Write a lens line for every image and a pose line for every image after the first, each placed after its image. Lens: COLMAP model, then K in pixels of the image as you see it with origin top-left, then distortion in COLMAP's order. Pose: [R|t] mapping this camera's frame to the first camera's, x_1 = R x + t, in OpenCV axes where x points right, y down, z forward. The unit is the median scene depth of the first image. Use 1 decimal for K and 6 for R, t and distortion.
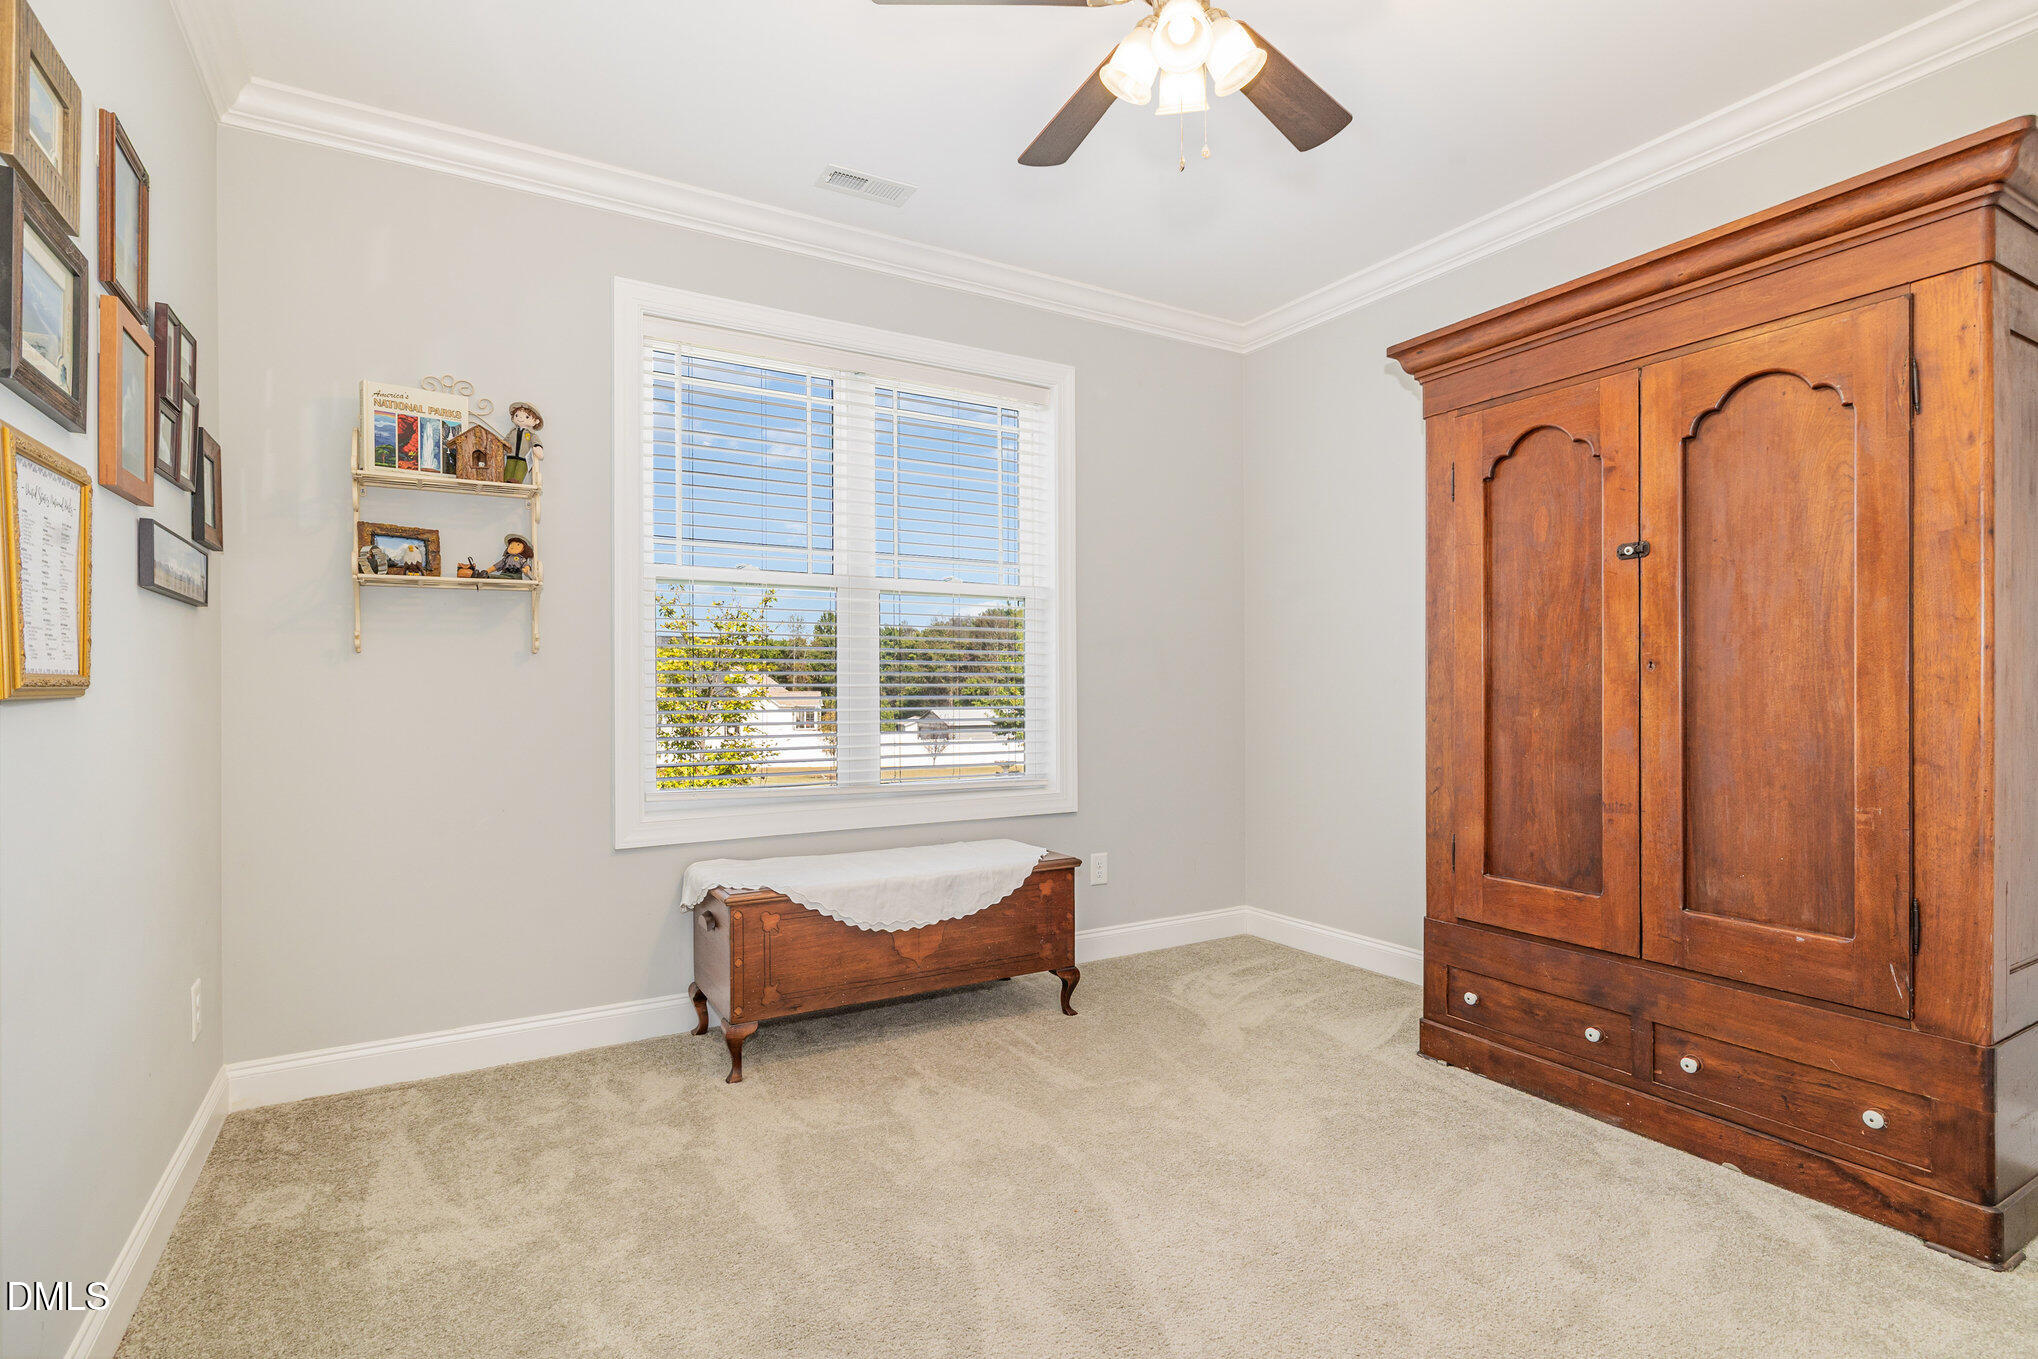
lens RADIAL K [[993.0, 0, 1019.0], [0, 993.0, 679.5], [0, 0, 1]] dist [0.001593, 0.000514]
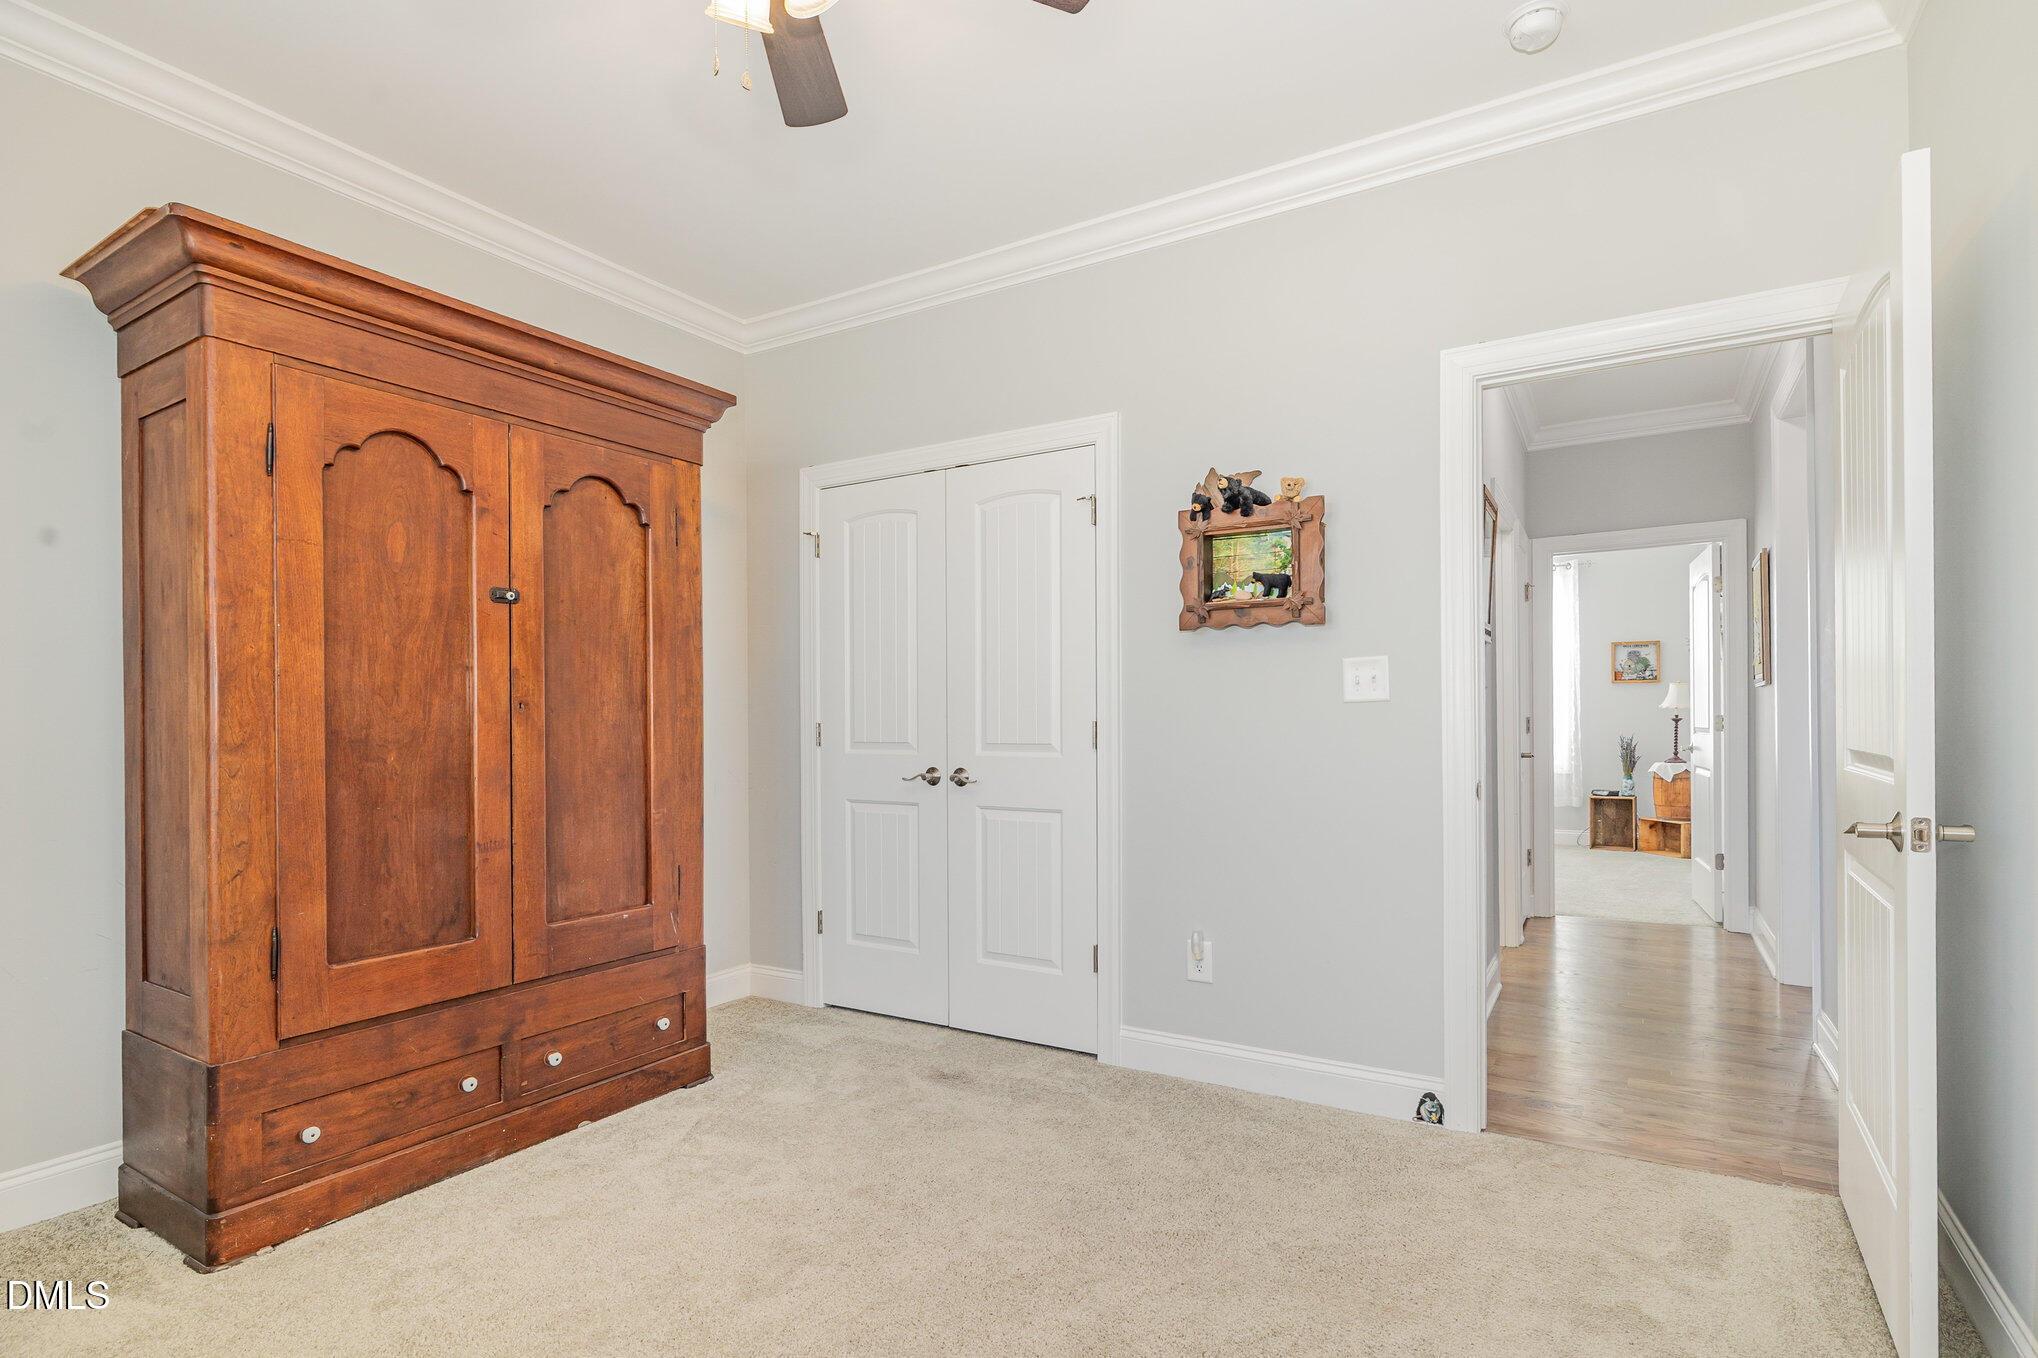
lens RADIAL K [[1002.0, 0, 1027.2], [0, 1002.0, 712.7], [0, 0, 1]] dist [0.001939, 0.000665]
pose [[-0.469935, 0.011450, 0.882627, -0.553738], [-0.000089, 0.999915, -0.013019, 0.006427], [-0.882701, -0.006197, -0.469895, 0.989255]]
